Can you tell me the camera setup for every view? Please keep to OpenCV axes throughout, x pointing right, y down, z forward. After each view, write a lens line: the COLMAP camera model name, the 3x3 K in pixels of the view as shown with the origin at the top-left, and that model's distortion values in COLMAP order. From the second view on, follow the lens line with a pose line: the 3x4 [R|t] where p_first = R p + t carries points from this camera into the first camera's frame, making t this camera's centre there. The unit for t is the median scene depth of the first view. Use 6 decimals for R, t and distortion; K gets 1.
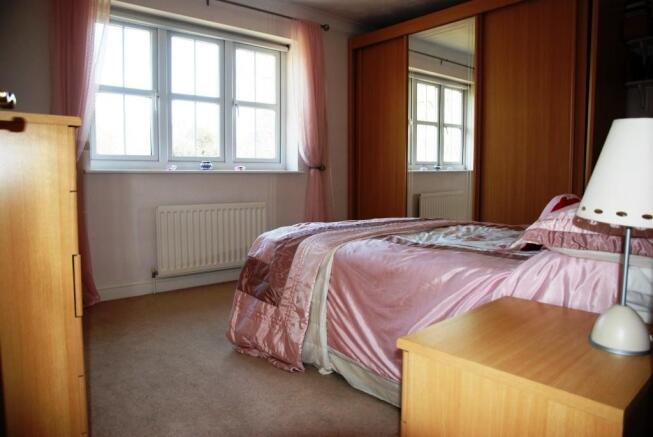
lens RADIAL K [[466.6, 0, 324.2], [0, 466.6, 217.7], [0, 0, 1]] dist [-0.014744, 0.001145]
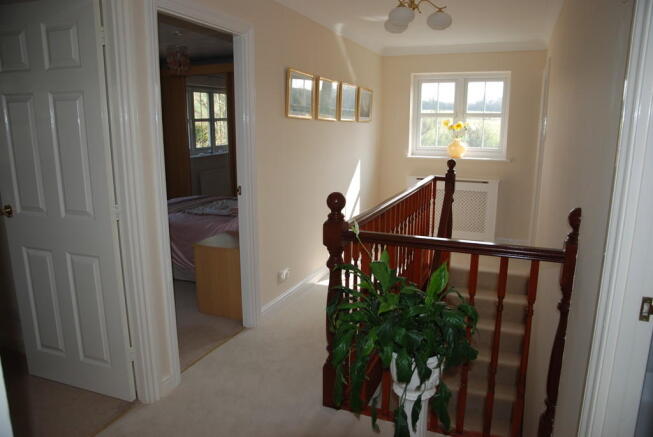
lens RADIAL K [[454.6, 0, 326.1], [0, 454.6, 217.2], [0, 0, 1]] dist [-0.030325, 0.022985]
pose [[0.896248, -0.095738, 0.433098, -0.063695], [0.049707, 0.991956, 0.116412, -0.049572], [-0.440760, -0.082806, 0.893798, -0.409999]]
